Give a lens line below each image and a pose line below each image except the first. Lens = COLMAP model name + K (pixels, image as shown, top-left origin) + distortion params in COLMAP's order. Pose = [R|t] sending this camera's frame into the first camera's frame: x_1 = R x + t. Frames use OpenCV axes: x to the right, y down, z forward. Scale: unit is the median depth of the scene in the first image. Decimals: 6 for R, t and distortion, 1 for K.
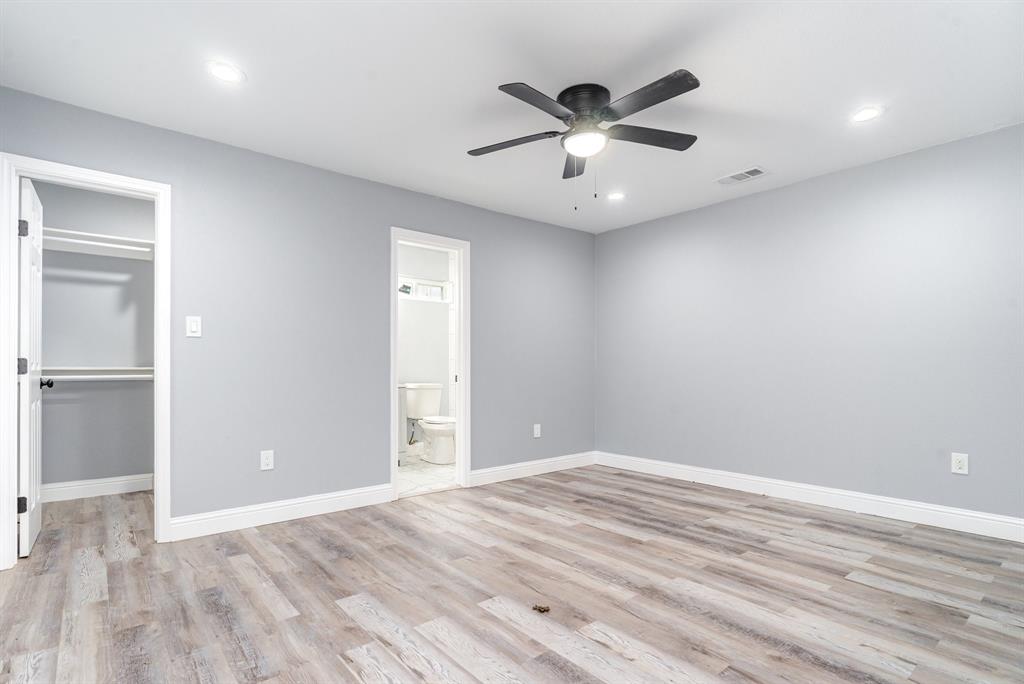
lens RADIAL K [[505.3, 0, 502.5], [0, 505.3, 366.3], [0, 0, 1]] dist [-0.003009, 0.000667]
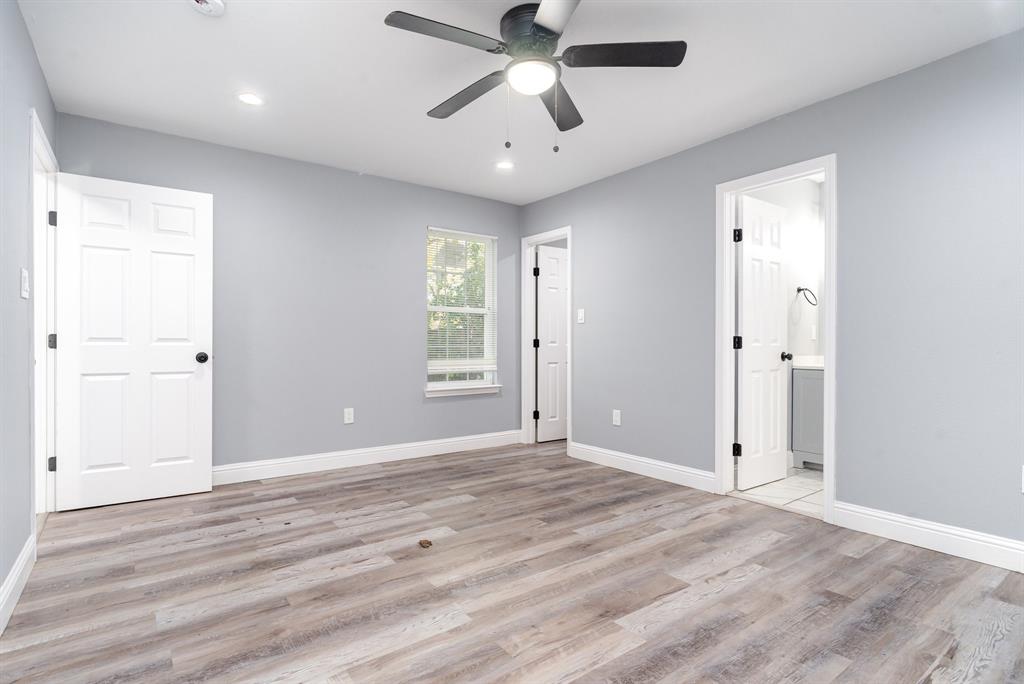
lens RADIAL K [[505.3, 0, 510.1], [0, 505.3, 344.6], [0, 0, 1]] dist [-0.003009, 0.000667]
pose [[-0.042985, 0.000910, -0.999075, 0.955475], [0.003519, 0.999994, 0.000759, 0.003457], [0.999070, -0.003484, -0.042988, 0.943405]]
